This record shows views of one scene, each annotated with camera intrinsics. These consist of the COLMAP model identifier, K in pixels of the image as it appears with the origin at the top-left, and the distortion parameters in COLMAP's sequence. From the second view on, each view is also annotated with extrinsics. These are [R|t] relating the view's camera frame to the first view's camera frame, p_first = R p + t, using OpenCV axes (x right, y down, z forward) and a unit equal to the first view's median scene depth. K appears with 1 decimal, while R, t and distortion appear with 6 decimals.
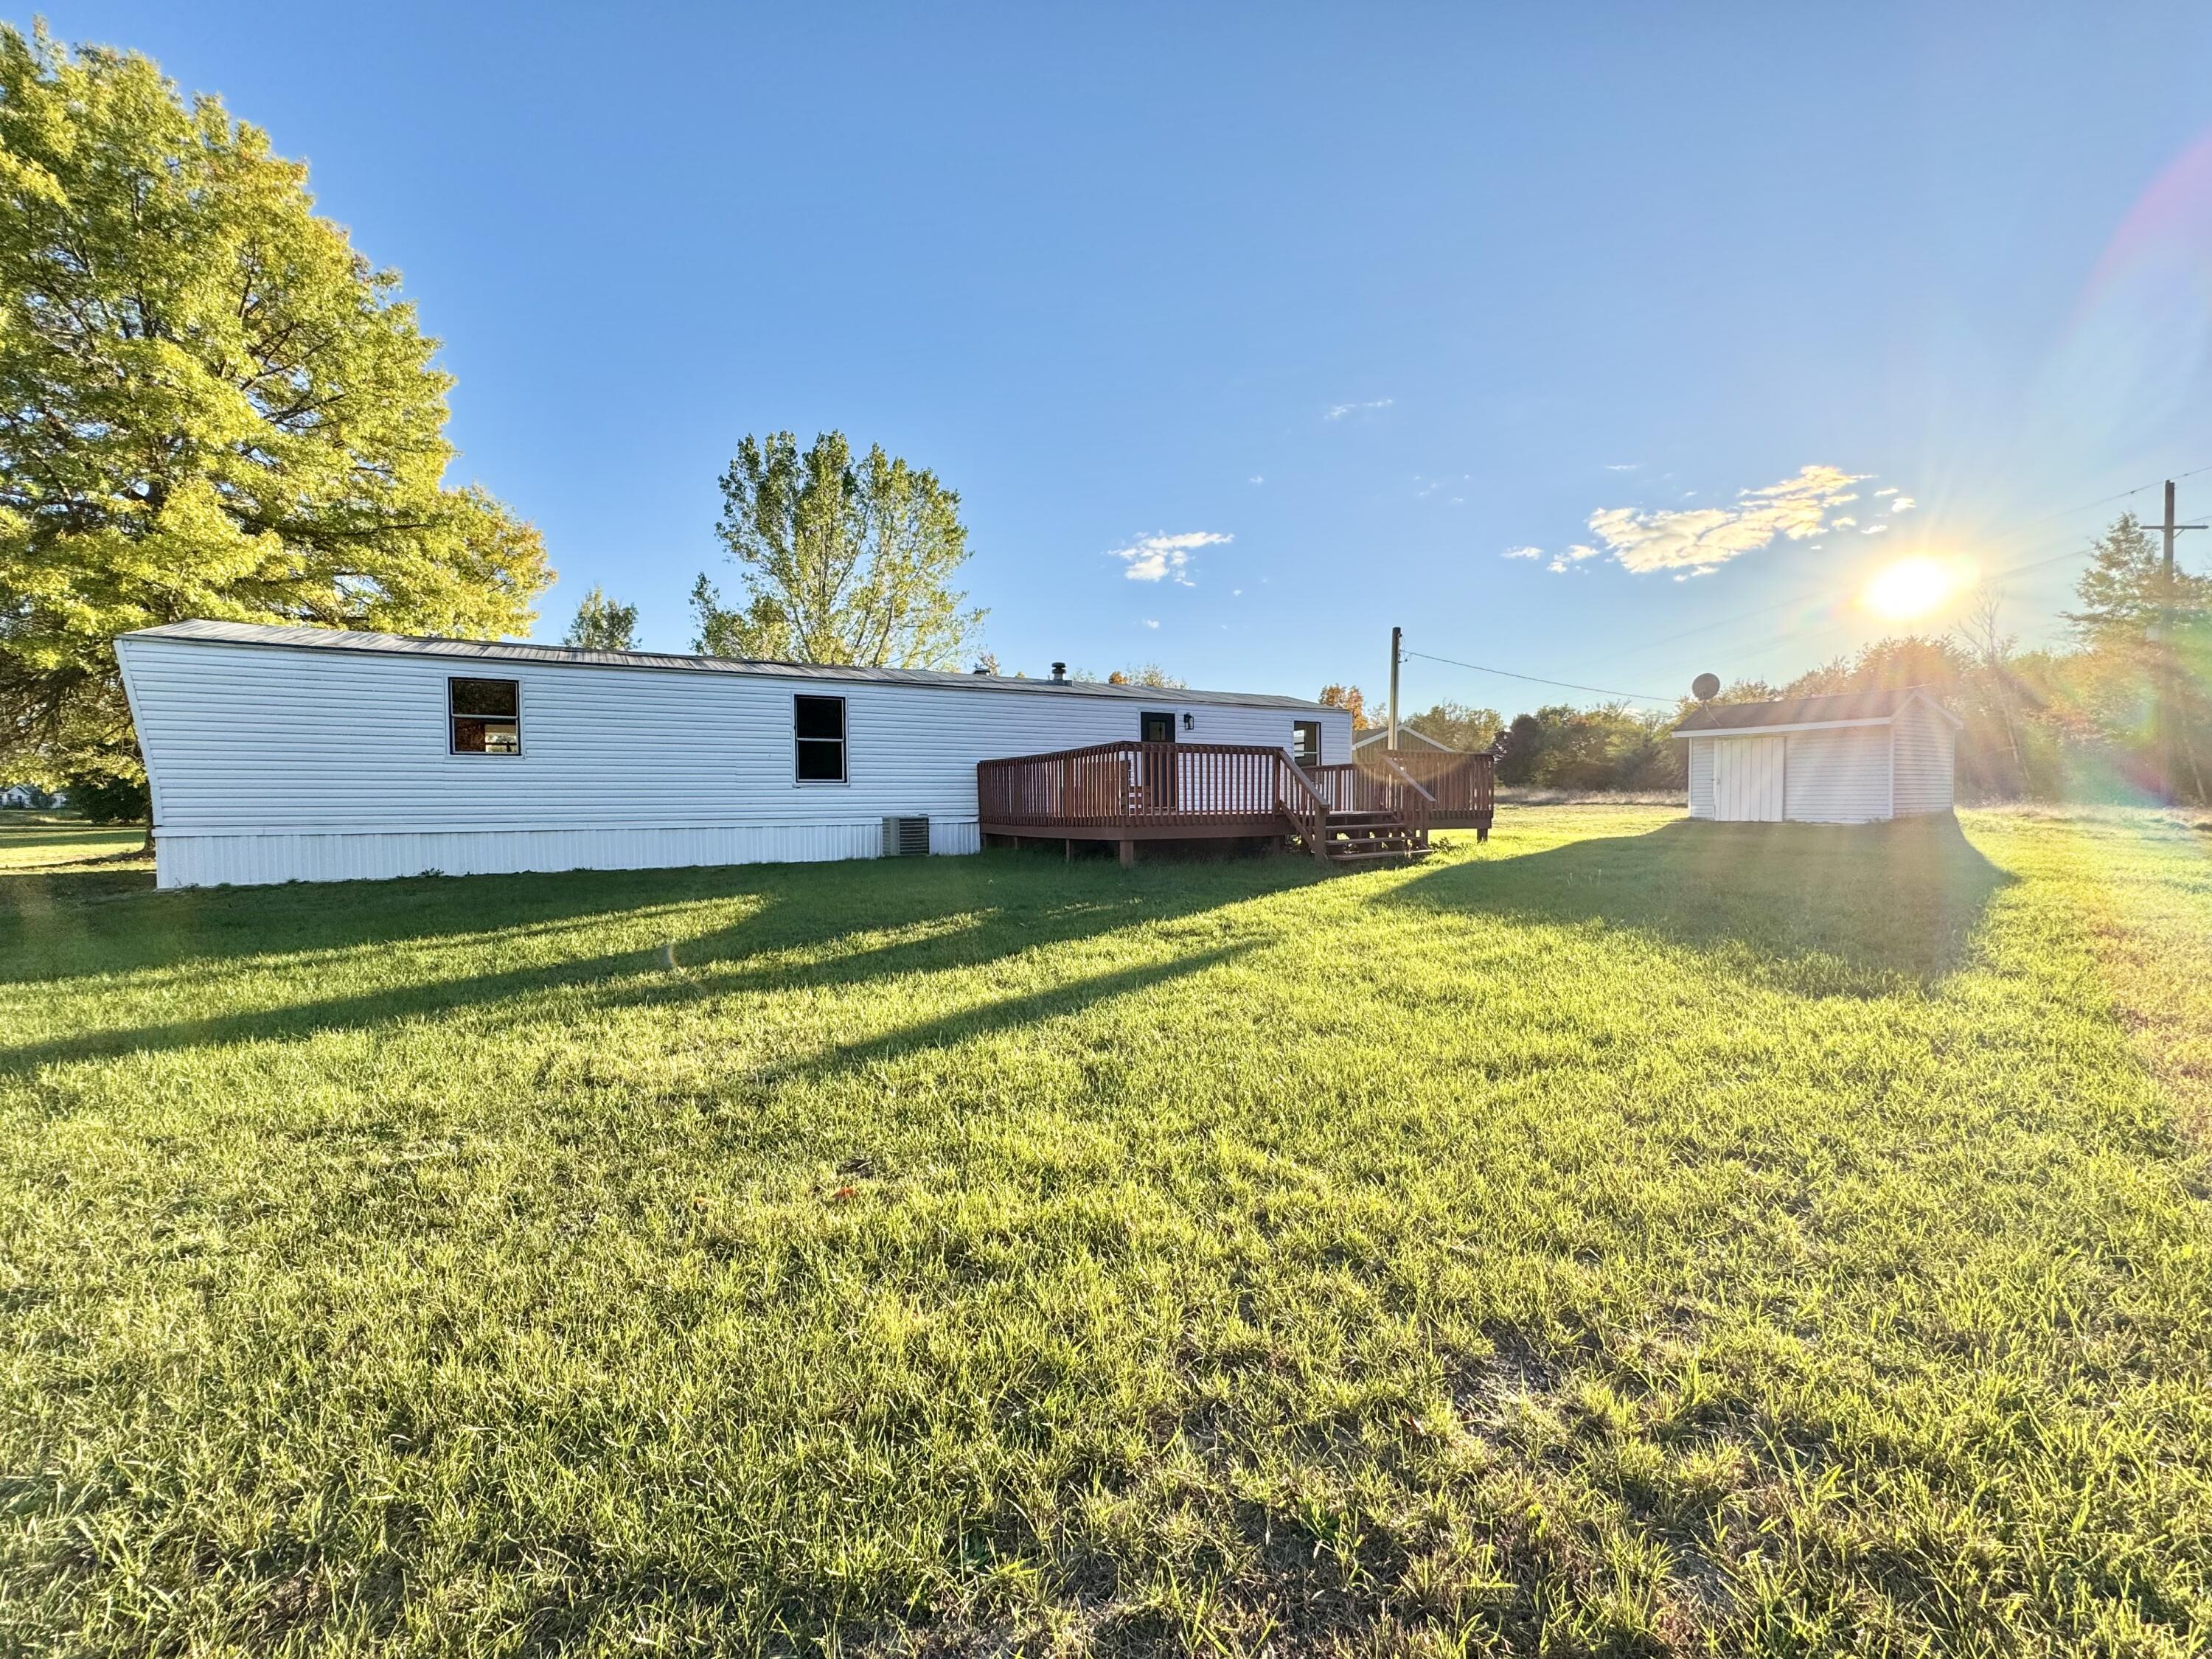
lens RADIAL K [[884.1, 0, 1091.3], [0, 884.1, 823.7], [0, 0, 1]] dist [0.001230, 0.000072]
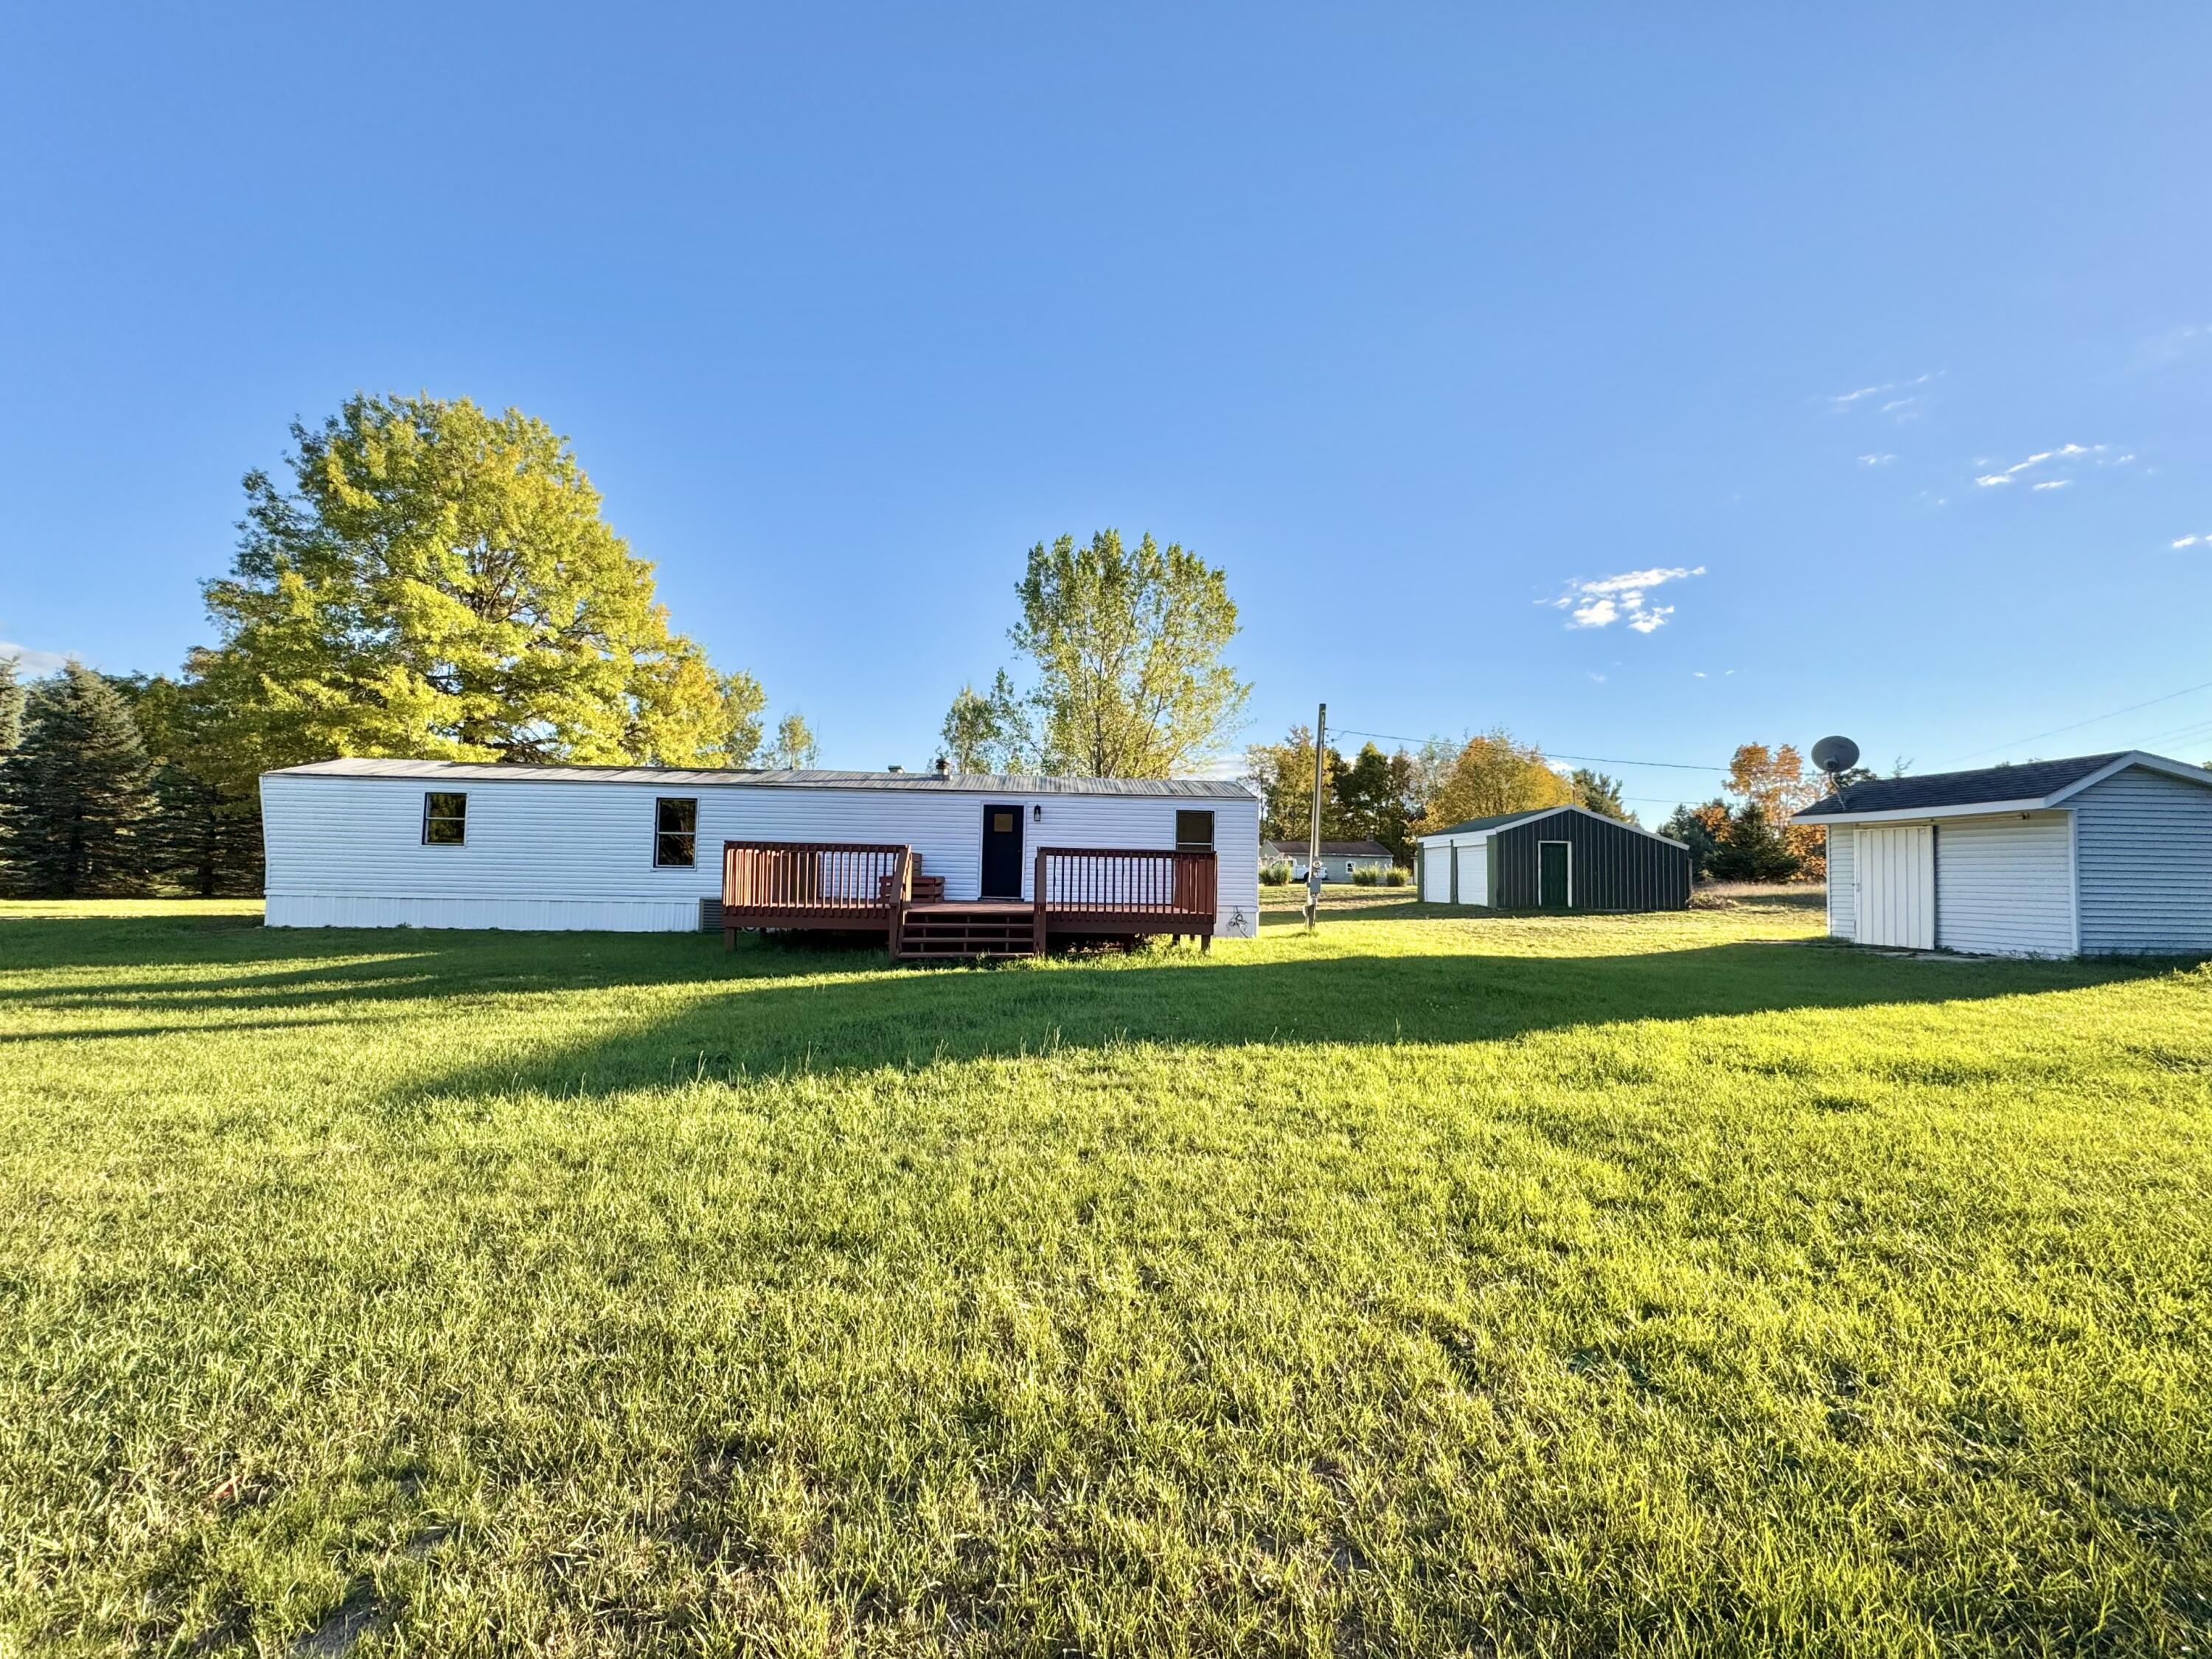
lens RADIAL K [[884.1, 0, 1099.4], [0, 884.1, 832.0], [0, 0, 1]] dist [0.001230, 0.000072]
pose [[0.898922, 0.006907, -0.438053, 0.258017], [-0.036620, 0.997561, -0.059418, -0.015035], [0.436575, 0.069453, 0.896983, 0.050000]]
